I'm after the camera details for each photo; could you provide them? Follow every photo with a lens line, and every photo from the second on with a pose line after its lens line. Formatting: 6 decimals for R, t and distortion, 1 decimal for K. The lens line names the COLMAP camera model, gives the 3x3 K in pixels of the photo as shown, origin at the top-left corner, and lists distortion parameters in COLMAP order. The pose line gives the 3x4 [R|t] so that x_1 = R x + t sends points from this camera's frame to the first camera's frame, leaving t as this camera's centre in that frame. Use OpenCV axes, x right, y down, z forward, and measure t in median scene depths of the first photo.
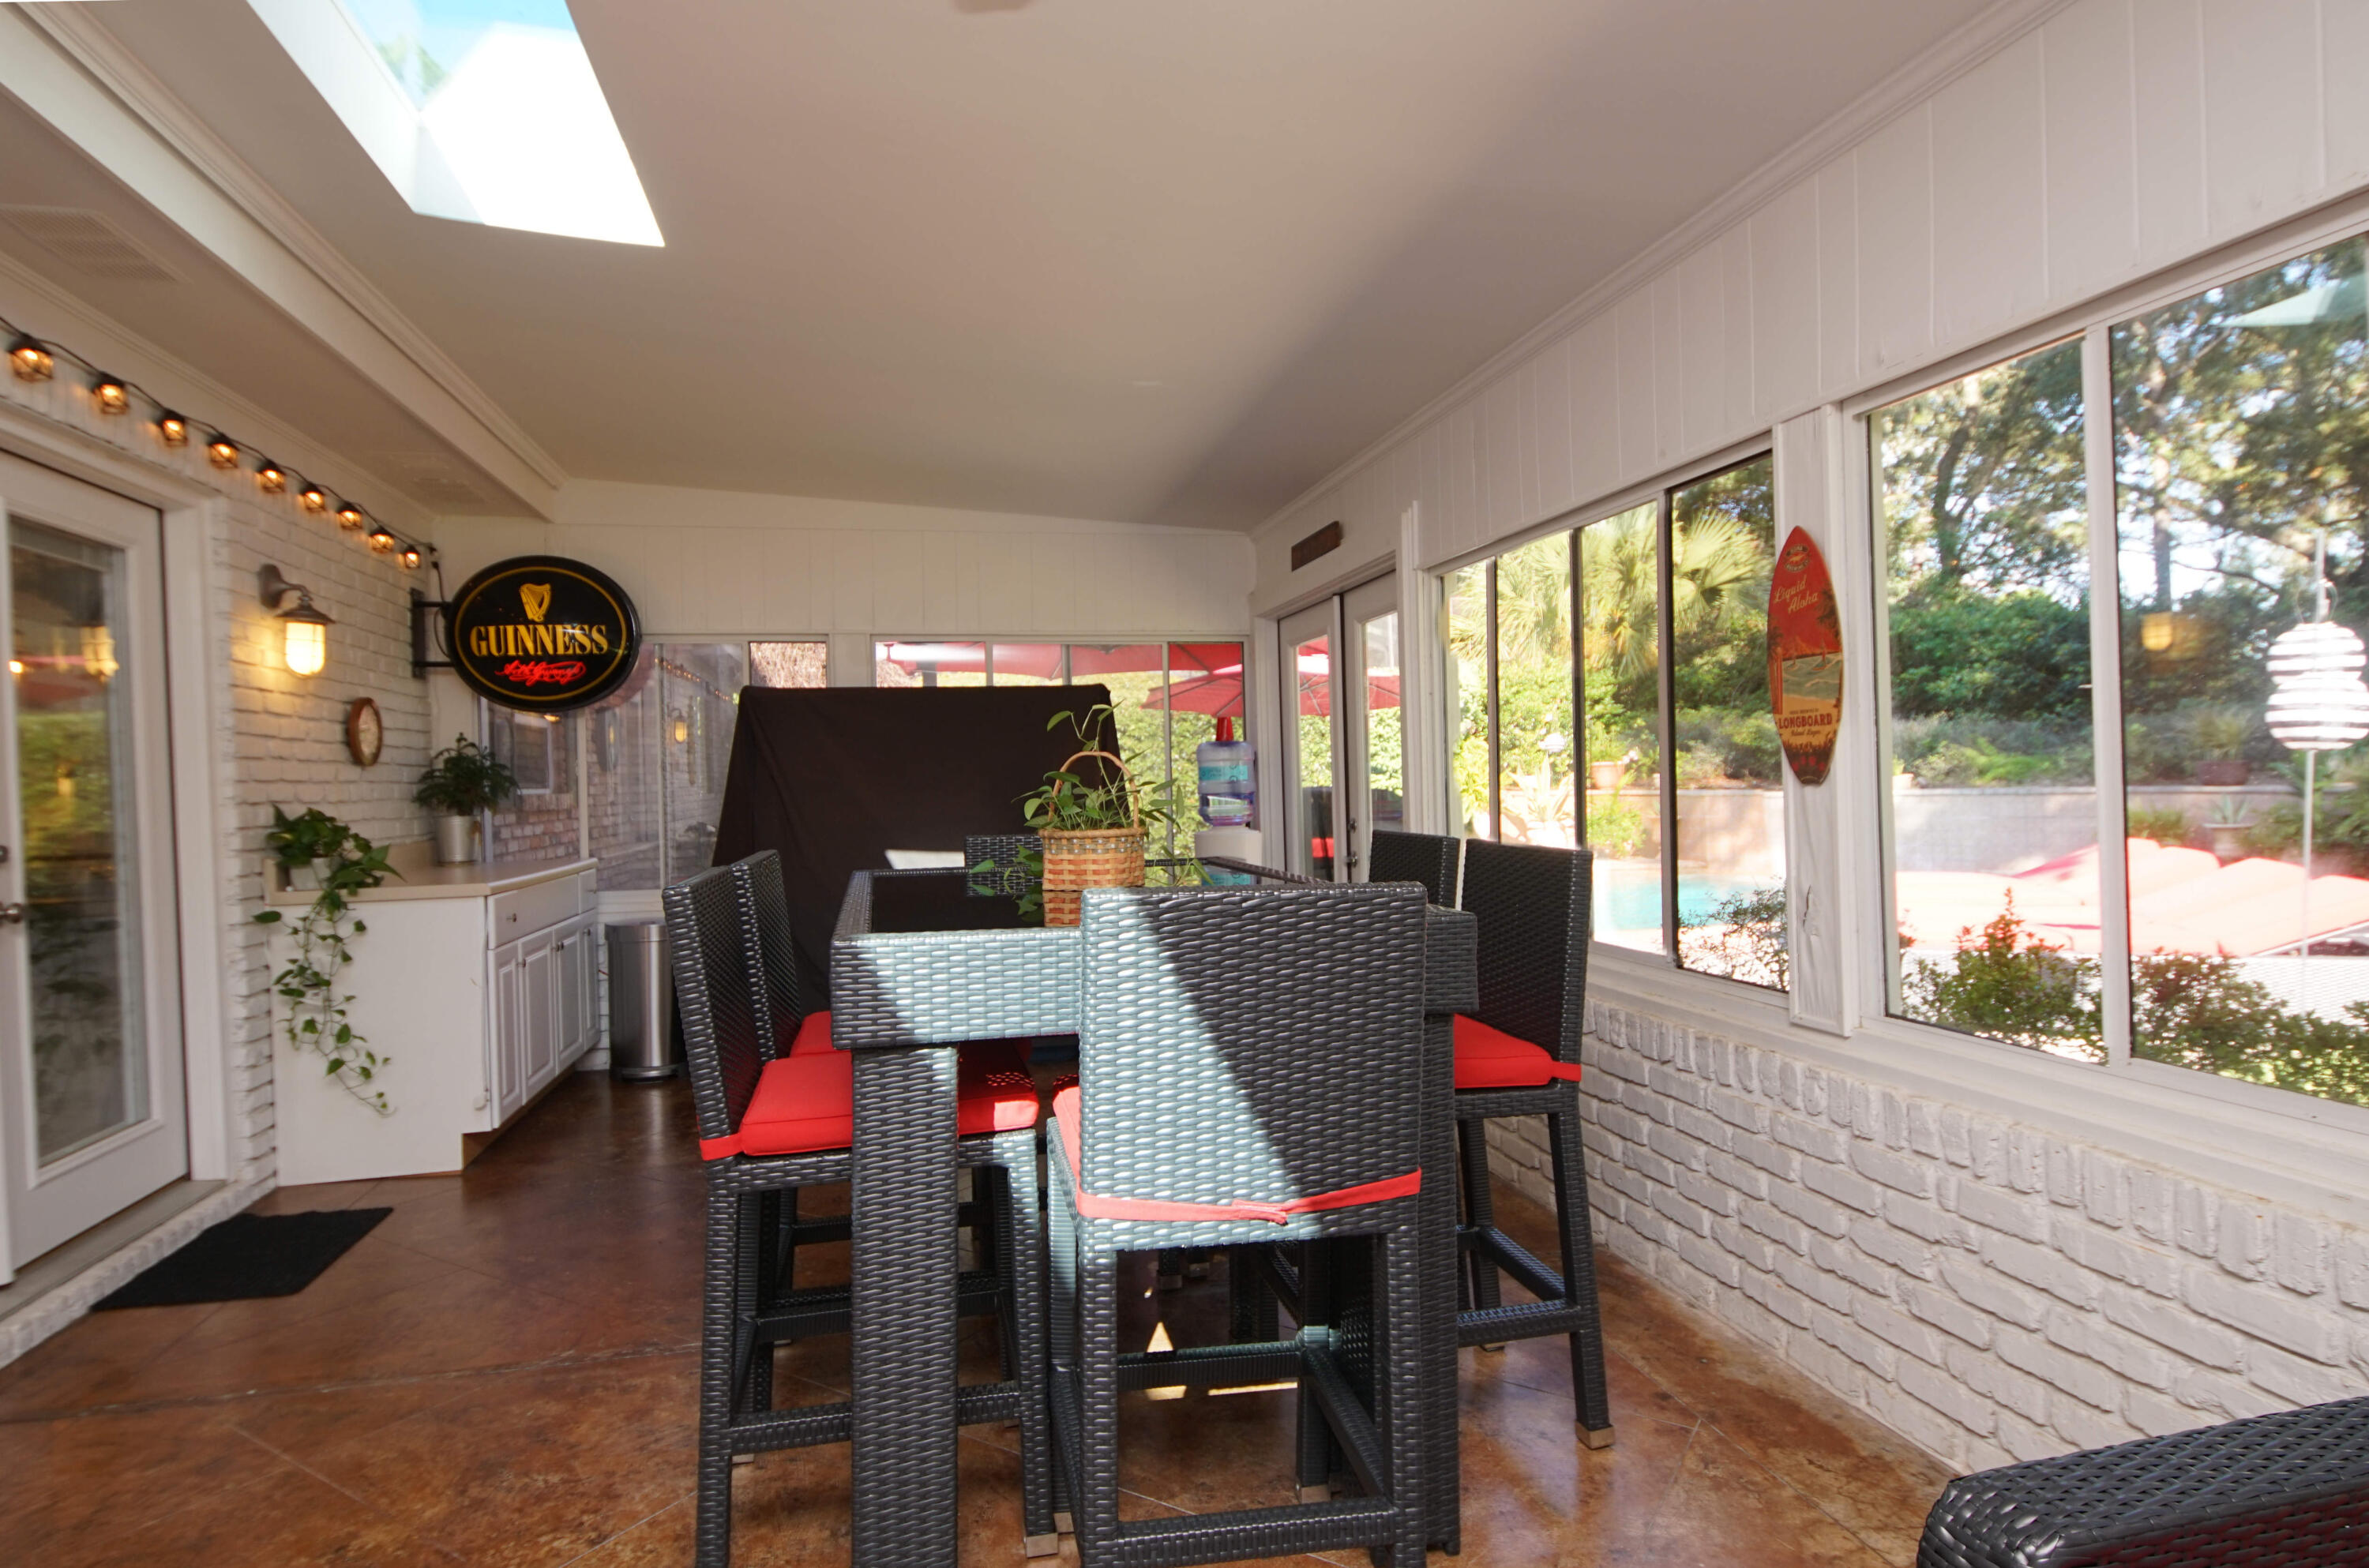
lens RADIAL K [[1294.7, 0, 1184.5], [0, 1294.7, 784.0], [0, 0, 1]] dist [0.001912, 0.000665]
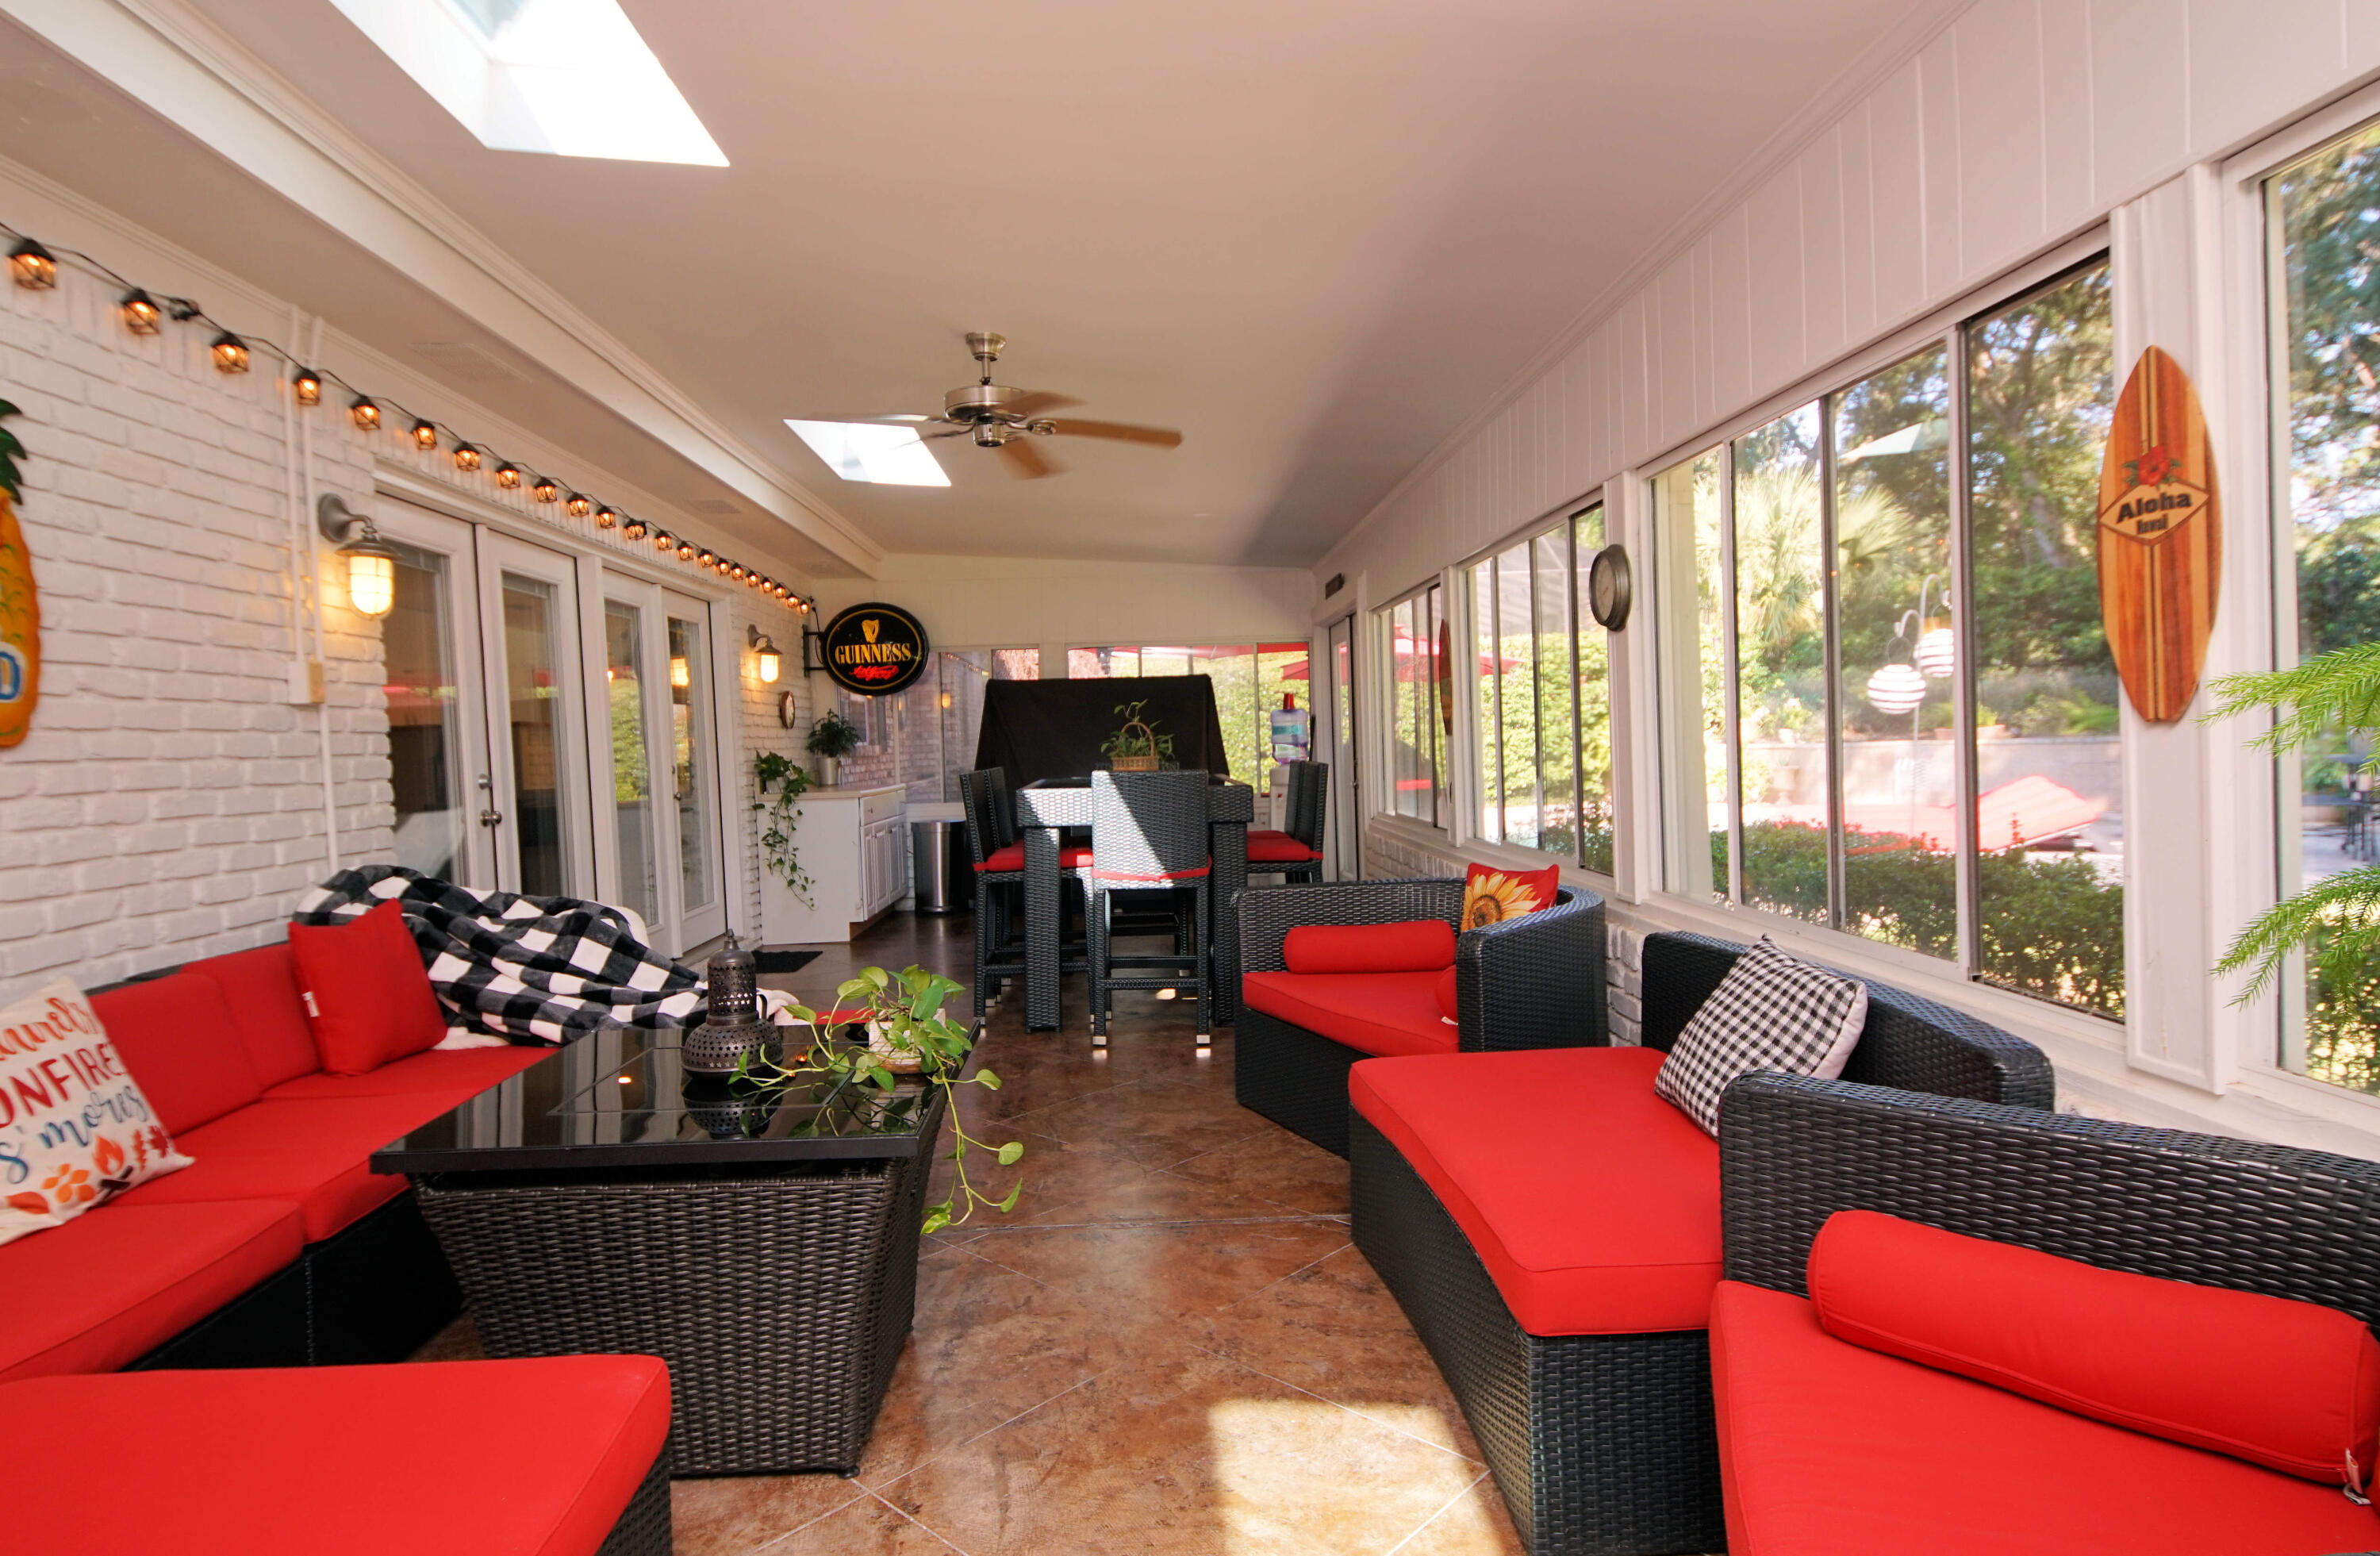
lens RADIAL K [[1312.7, 0, 1190.0], [0, 1312.7, 778.0], [0, 0, 1]] dist [0.032916, 0.000042]
pose [[0.983779, 0.000752, -0.179383, 0.221803], [0.004608, 0.999555, 0.029462, 0.002561], [0.179326, -0.029811, 0.983338, -0.633112]]
